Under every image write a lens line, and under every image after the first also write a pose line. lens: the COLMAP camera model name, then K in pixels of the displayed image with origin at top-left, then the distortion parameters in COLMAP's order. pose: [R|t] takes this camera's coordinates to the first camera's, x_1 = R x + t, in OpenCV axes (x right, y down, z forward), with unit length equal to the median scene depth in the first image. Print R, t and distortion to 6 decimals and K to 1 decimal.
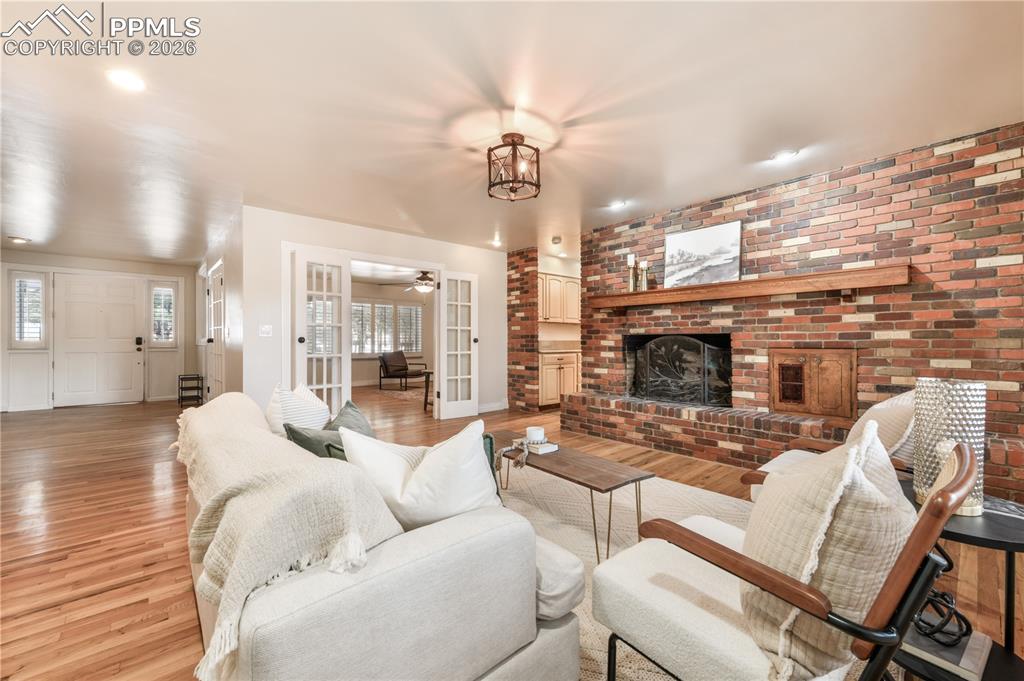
lens RADIAL K [[421.9, 0, 510.9], [0, 421.9, 337.6], [0, 0, 1]] dist [0.000721, -0.000107]
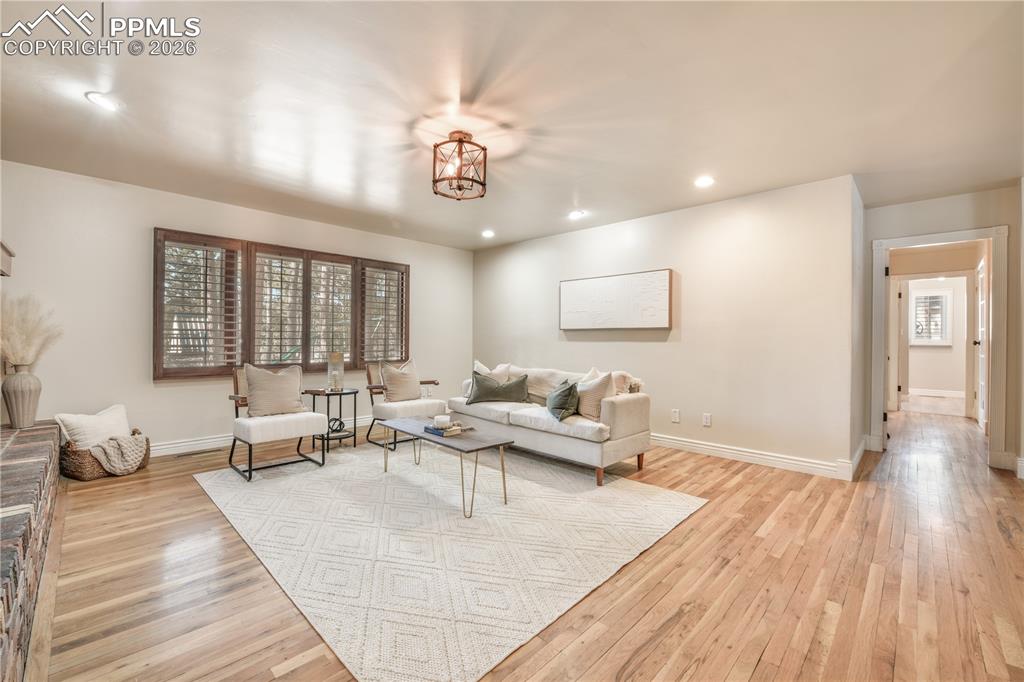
lens RADIAL K [[409.5, 0, 510.4], [0, 409.5, 339.3], [0, 0, 1]] dist [0.002740, -0.000123]
pose [[-0.996796, -0.003733, -0.079899, -0.025134], [-0.003210, 0.999973, -0.006680, 0.002863], [0.079922, -0.006402, -0.996781, 1.379037]]
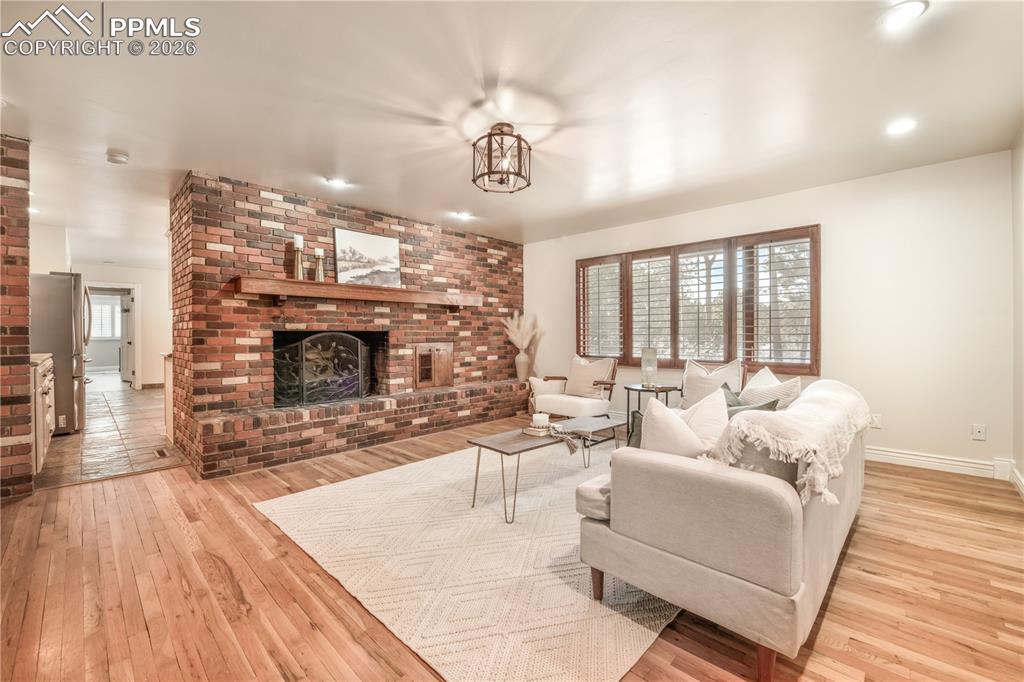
lens RADIAL K [[421.9, 0, 510.9], [0, 421.9, 338.1], [0, 0, 1]] dist [0.000721, -0.000107]
pose [[-0.092681, -0.006319, 0.995676, -0.676291], [-0.004785, 0.999971, 0.005900, 0.000541], [-0.995684, -0.004218, -0.092709, 0.755149]]
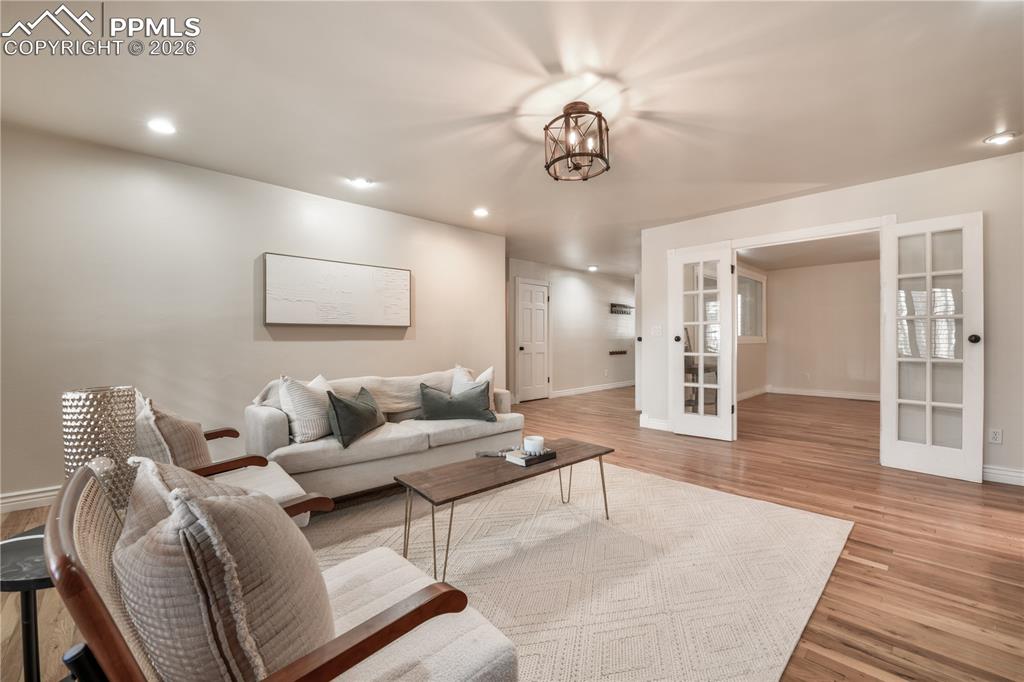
lens RADIAL K [[419.7, 0, 491.8], [0, 419.7, 339.9], [0, 0, 1]] dist [0.000196, 0.000232]
pose [[0.012363, 0.004267, -0.999914, 0.614159], [0.010592, 0.999934, 0.004398, -0.001563], [0.999867, -0.010646, 0.012317, 0.574173]]
